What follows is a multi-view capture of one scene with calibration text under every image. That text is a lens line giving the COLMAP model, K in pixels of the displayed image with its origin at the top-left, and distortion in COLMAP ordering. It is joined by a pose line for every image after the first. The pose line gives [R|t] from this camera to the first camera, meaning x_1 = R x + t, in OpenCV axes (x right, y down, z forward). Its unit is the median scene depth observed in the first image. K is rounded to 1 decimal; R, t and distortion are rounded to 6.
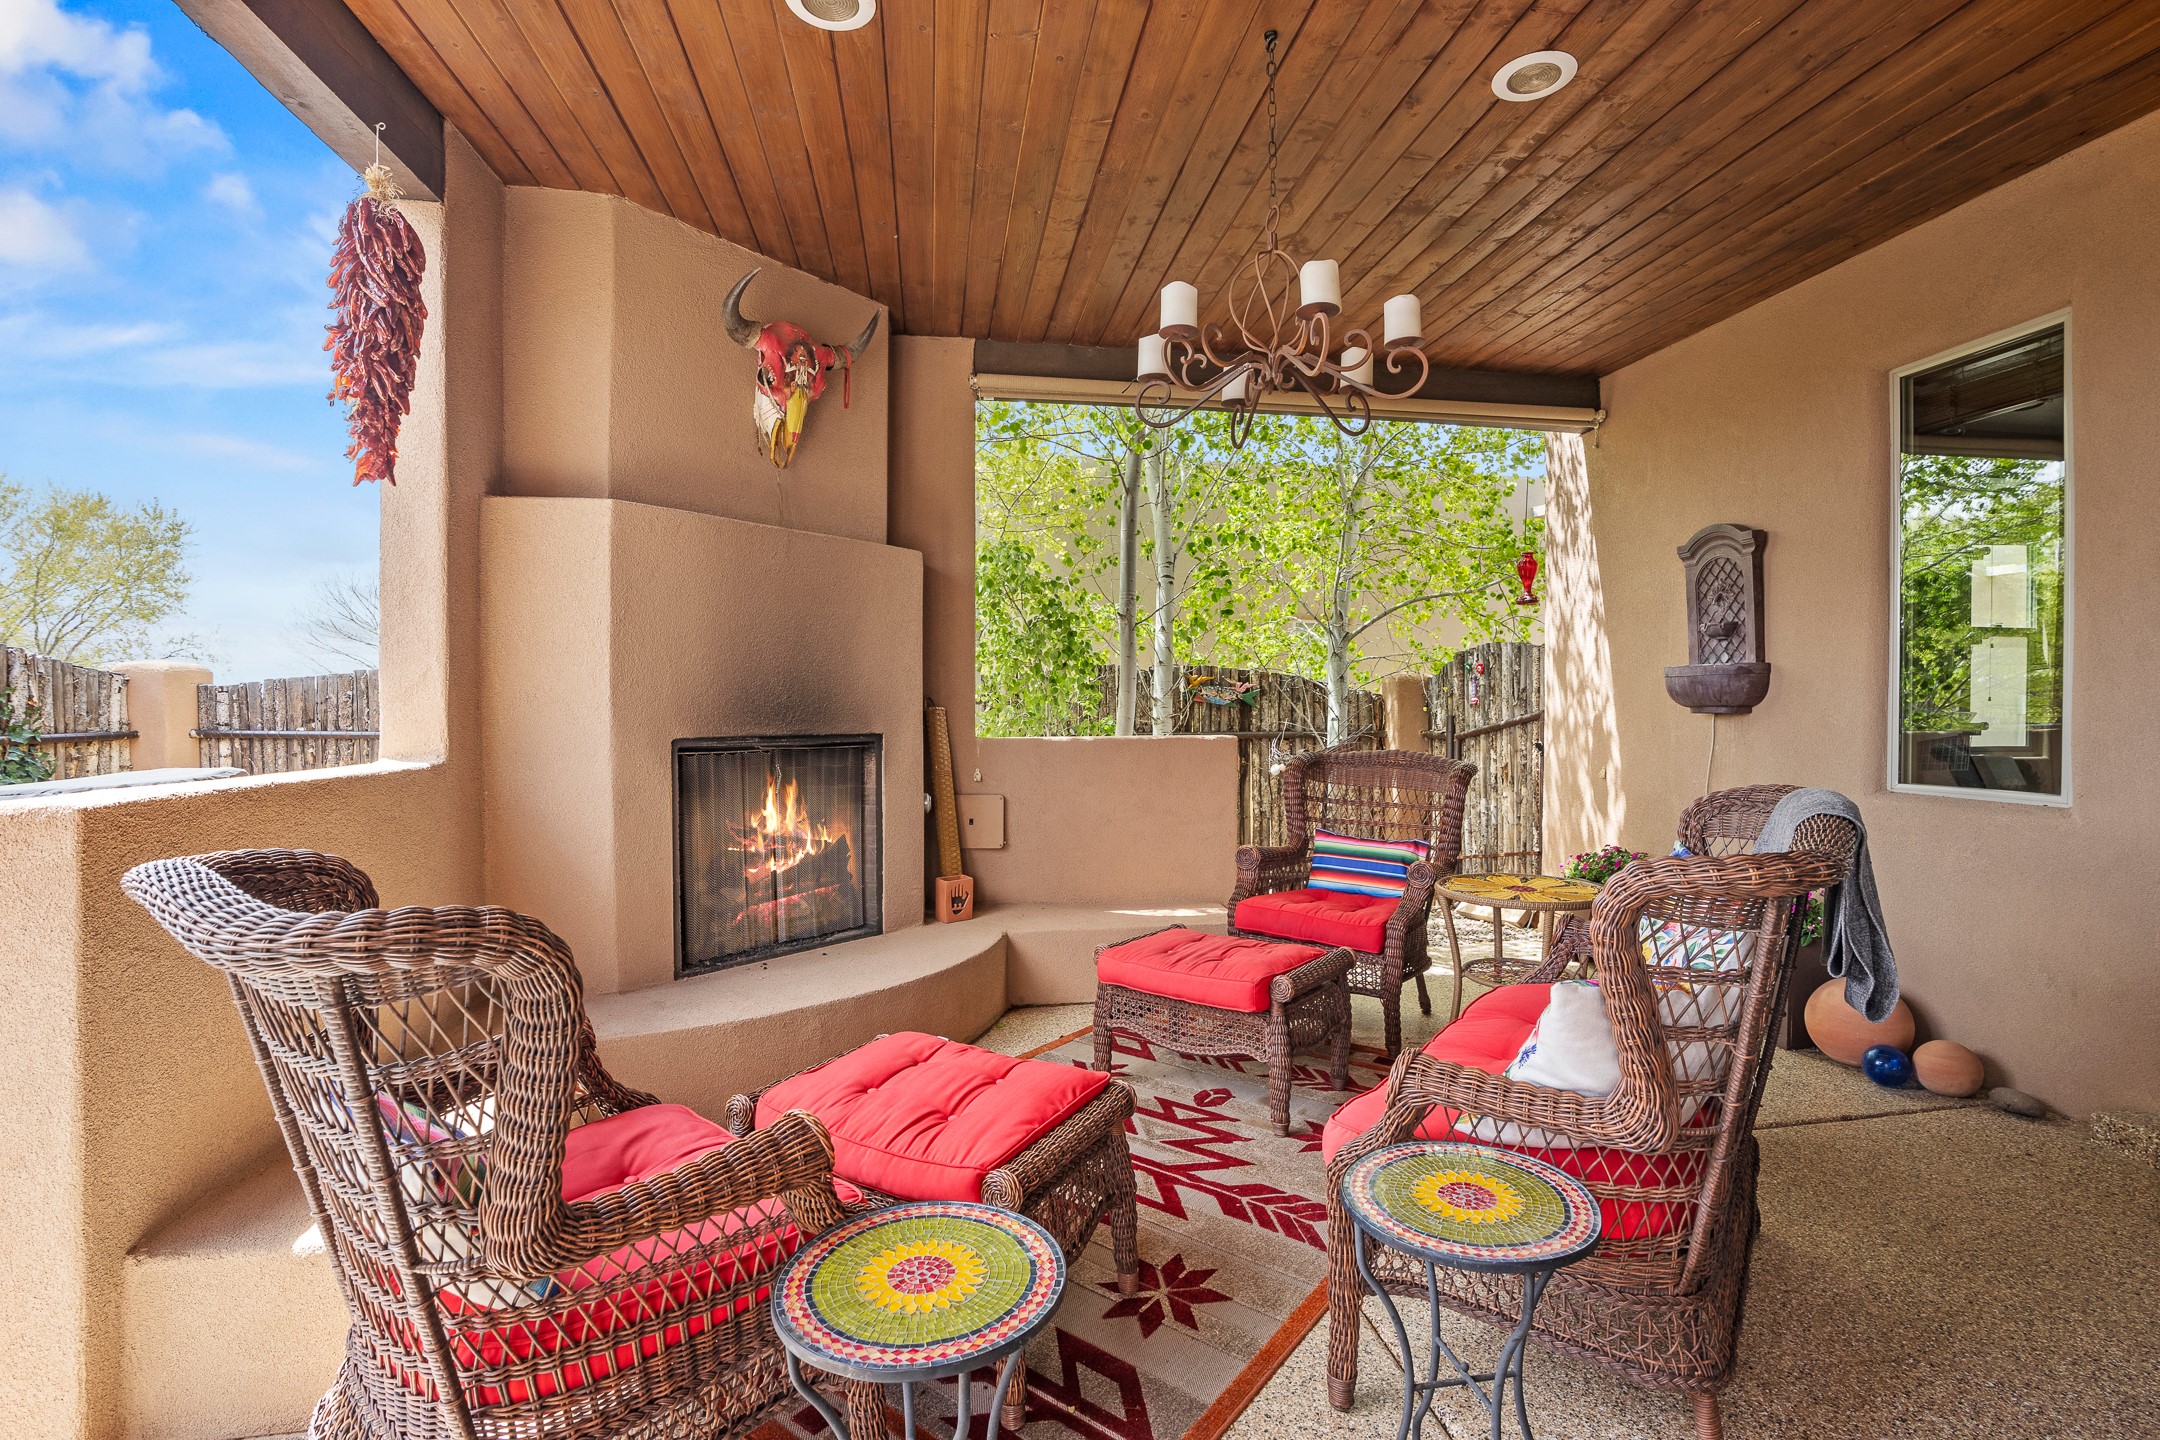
lens RADIAL K [[994.6, 0, 1092.5], [0, 994.6, 710.7], [0, 0, 1]] dist [-0.078047, 0.032936]
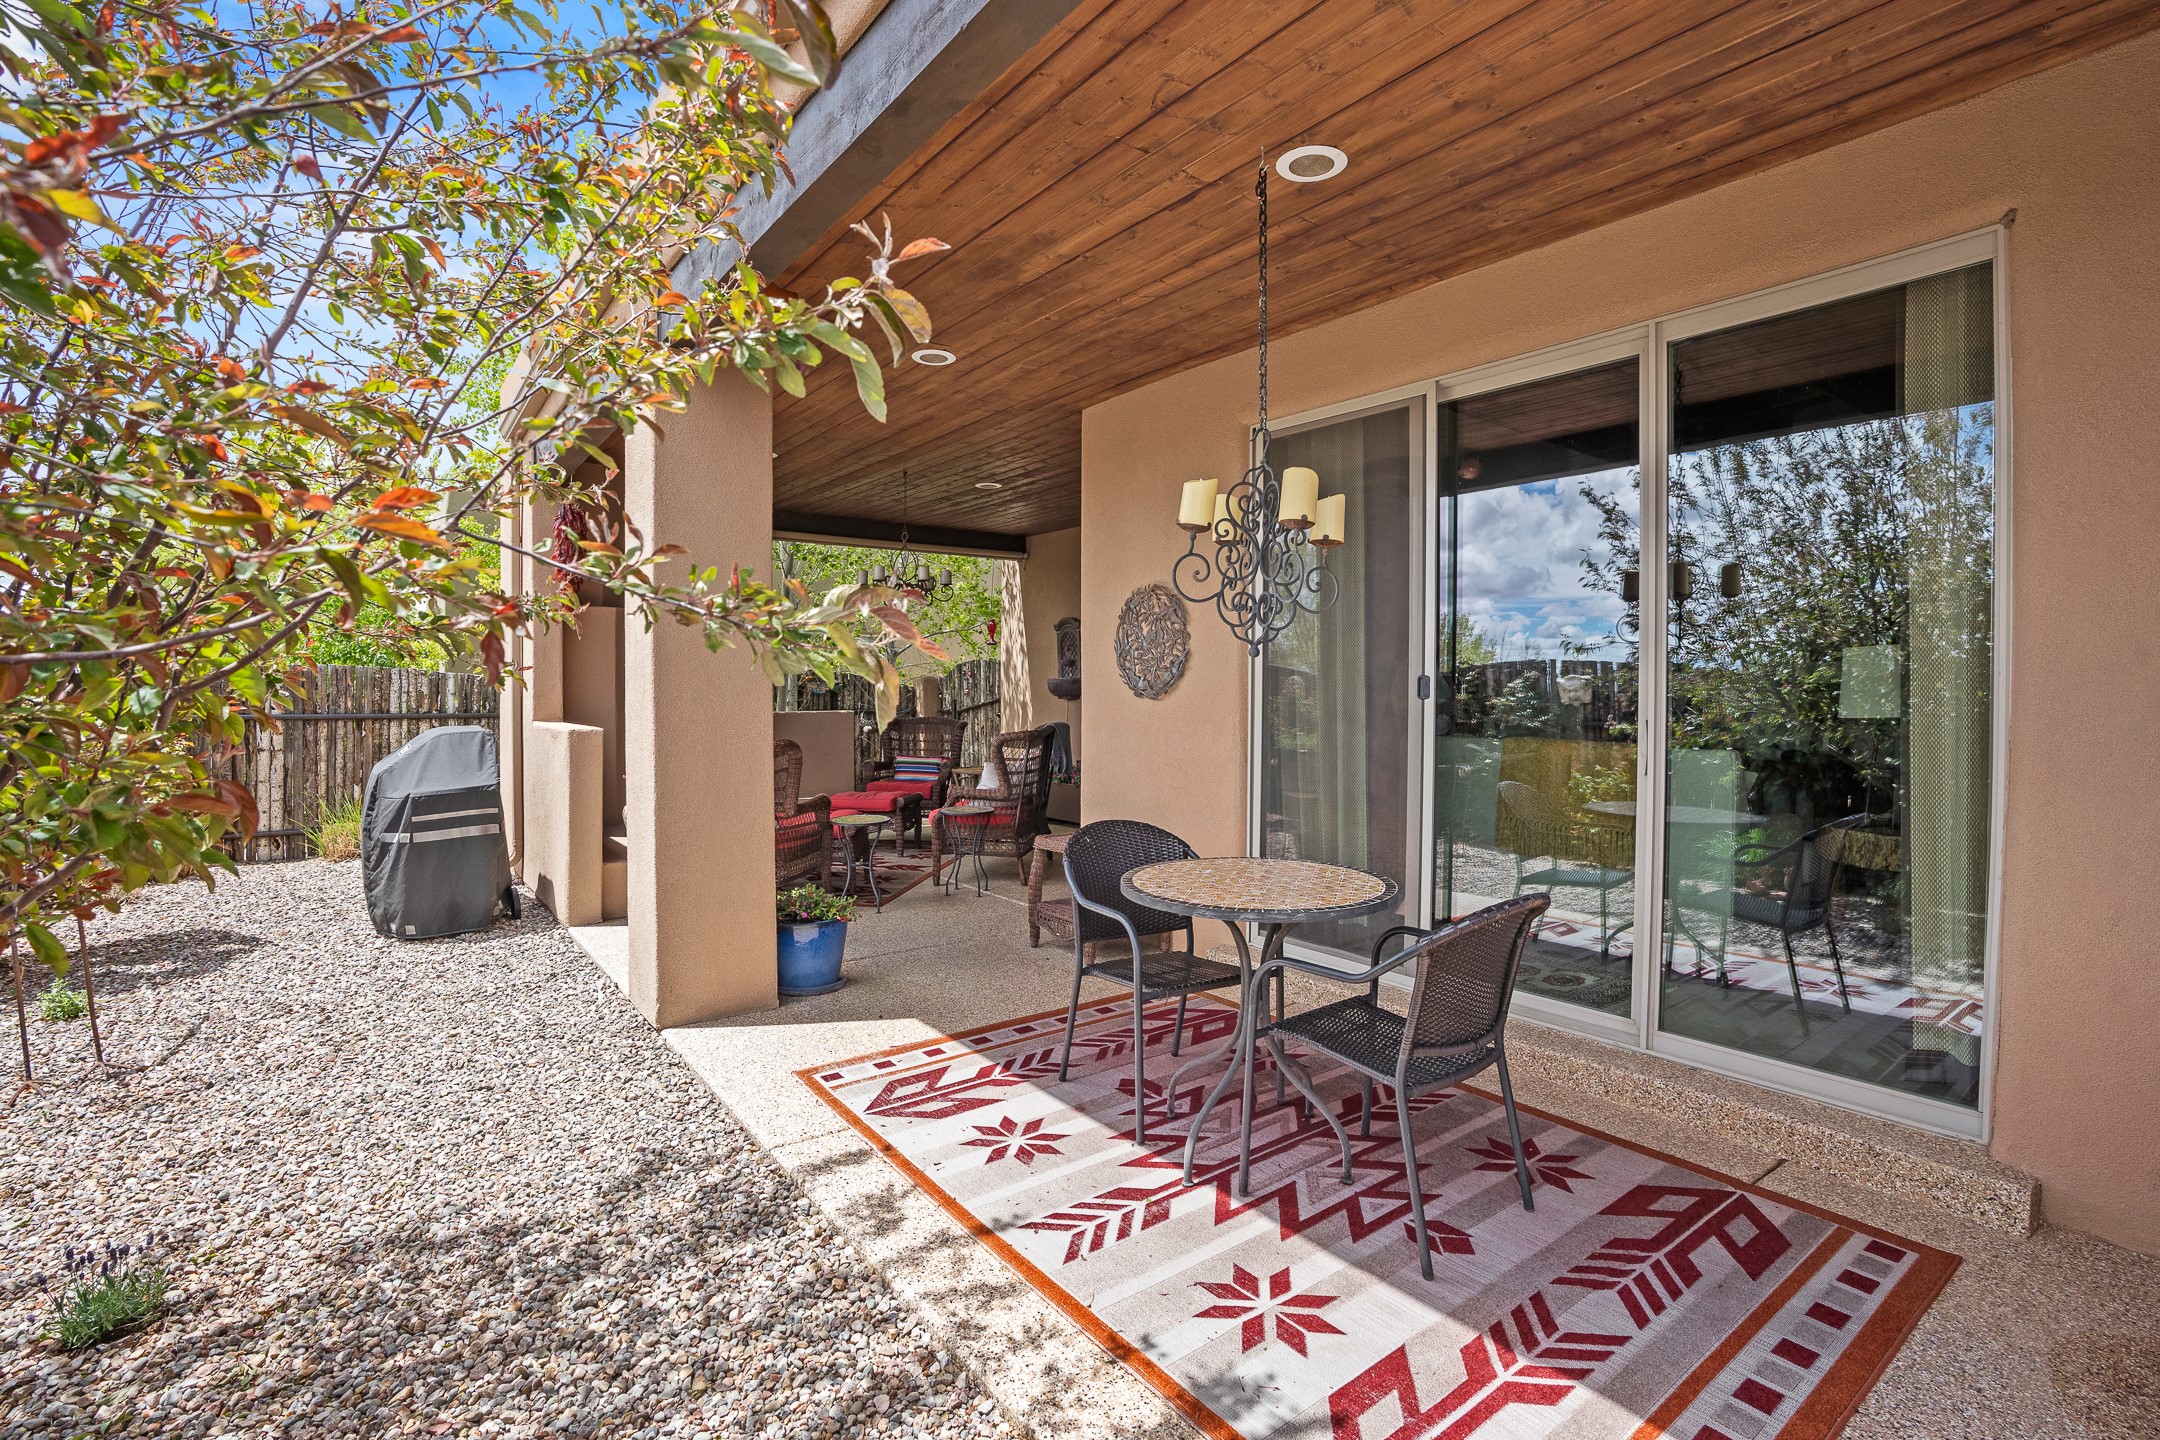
lens RADIAL K [[994.6, 0, 1092.5], [0, 994.6, 710.7], [0, 0, 1]] dist [-0.078047, 0.032936]
pose [[0.879079, -0.009445, 0.476583, -0.335809], [0.001298, 0.999847, 0.017420, -0.007492], [-0.476675, -0.014695, 0.878957, -0.862883]]
